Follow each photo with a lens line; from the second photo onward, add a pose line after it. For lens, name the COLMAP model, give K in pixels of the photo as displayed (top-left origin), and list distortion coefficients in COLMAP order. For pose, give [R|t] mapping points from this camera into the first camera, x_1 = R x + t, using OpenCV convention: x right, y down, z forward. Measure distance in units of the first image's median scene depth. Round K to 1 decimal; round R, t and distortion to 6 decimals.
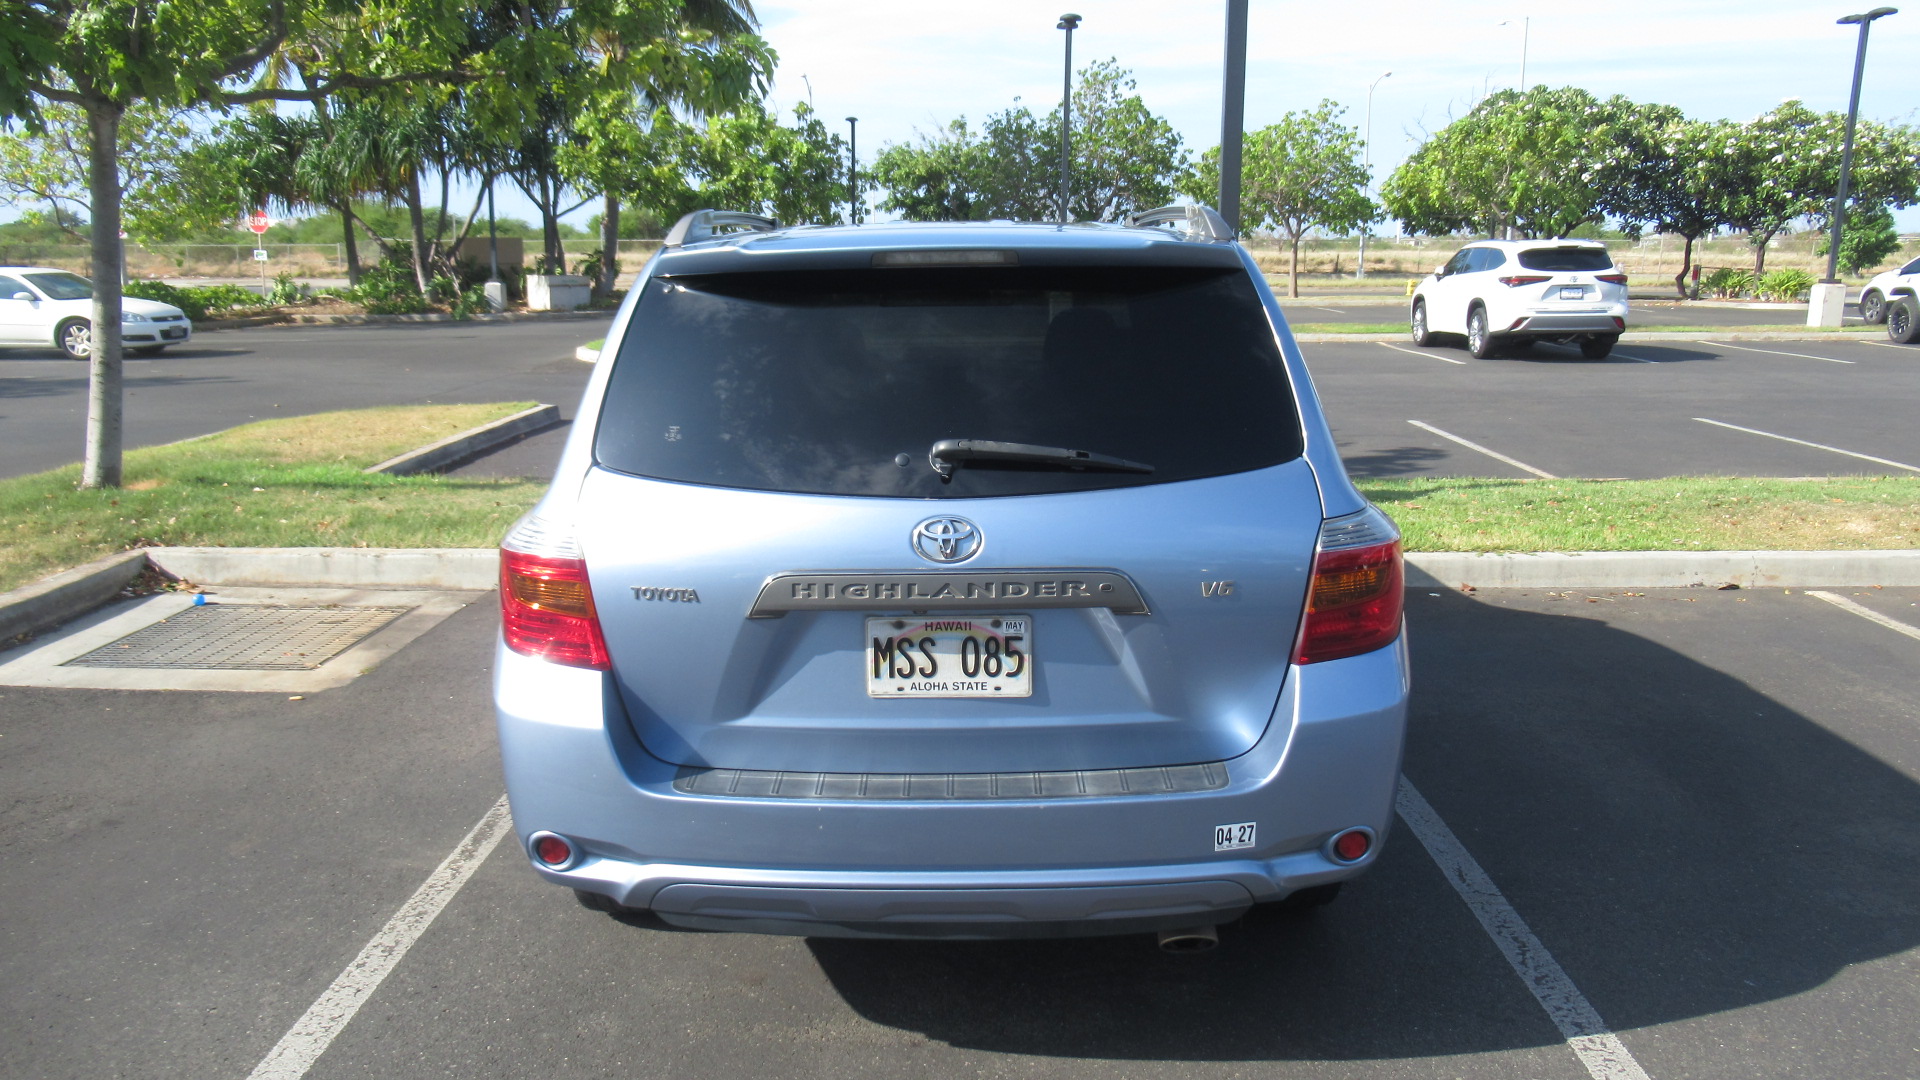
lens RADIAL K [[1413.7, 0, 950.7], [0, 1413.7, 539.5], [0, 0, 1]] dist [-0.012525, 0.002663]
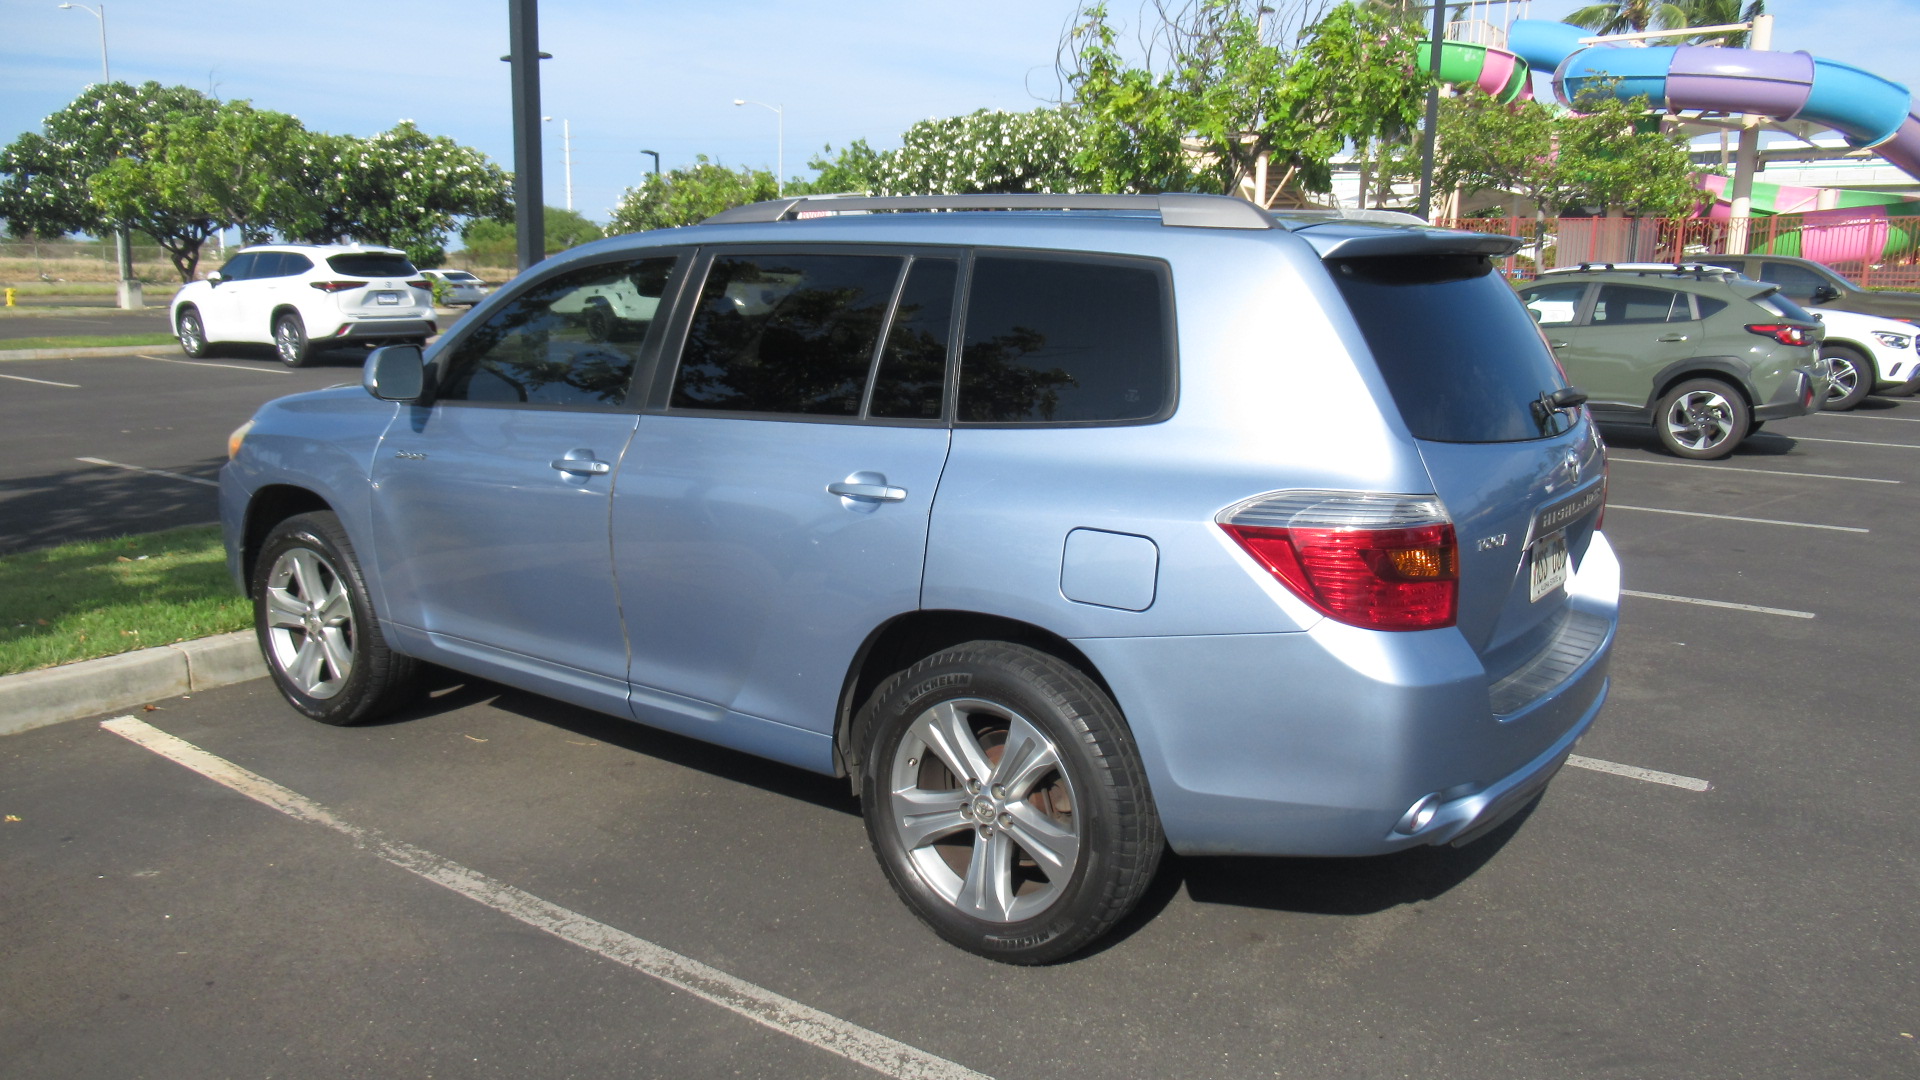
lens RADIAL K [[1413.7, 0, 954.4], [0, 1413.7, 538.2], [0, 0, 1]] dist [-0.012525, 0.002663]
pose [[0.579096, -0.141236, 0.802932, -0.133703], [0.147067, 0.986820, 0.067513, -0.010190], [-0.801885, 0.078989, 0.592234, 0.067491]]
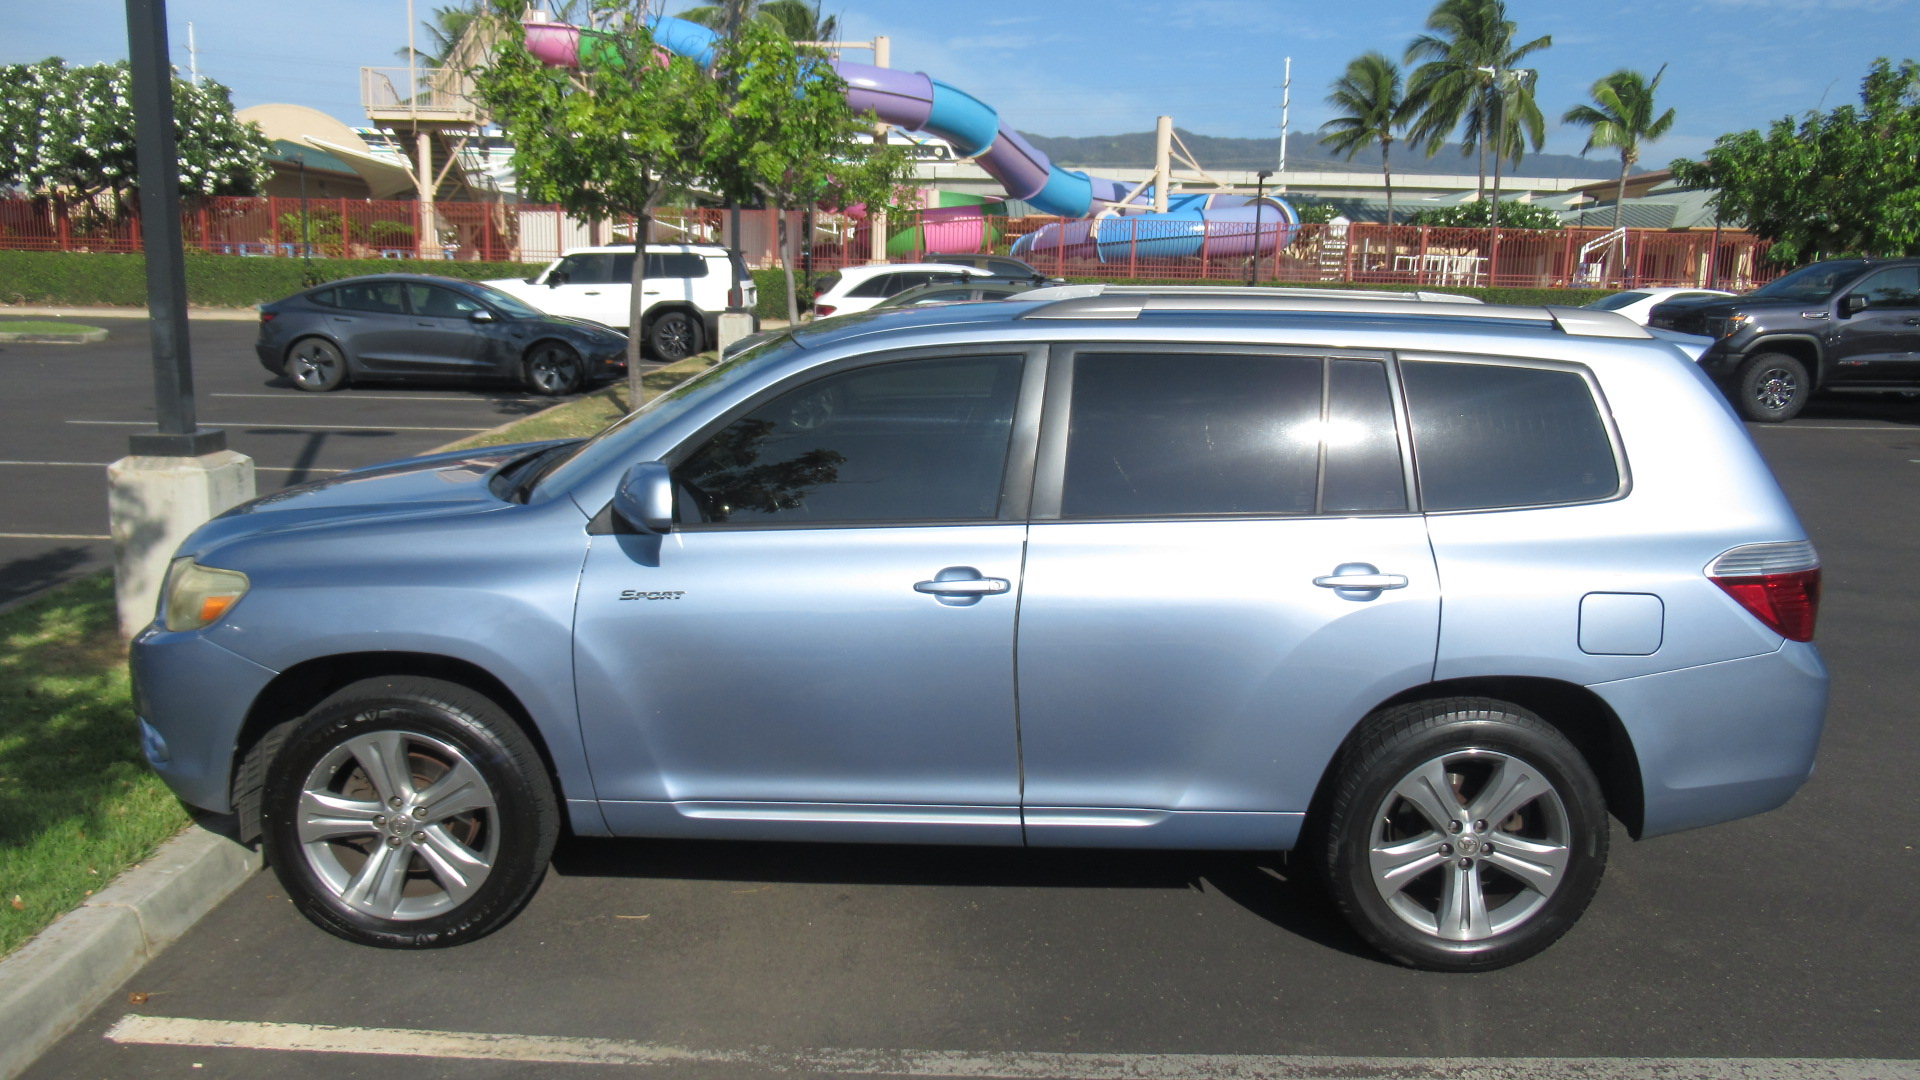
lens RADIAL K [[1413.7, 0, 957.3], [0, 1413.7, 545.5], [0, 0, 1]] dist [-0.012525, 0.002663]
pose [[-0.004598, -0.193452, 0.981099, -0.168486], [0.177779, 0.965322, 0.191174, -0.042865], [-0.984060, 0.175298, 0.029953, 0.180833]]
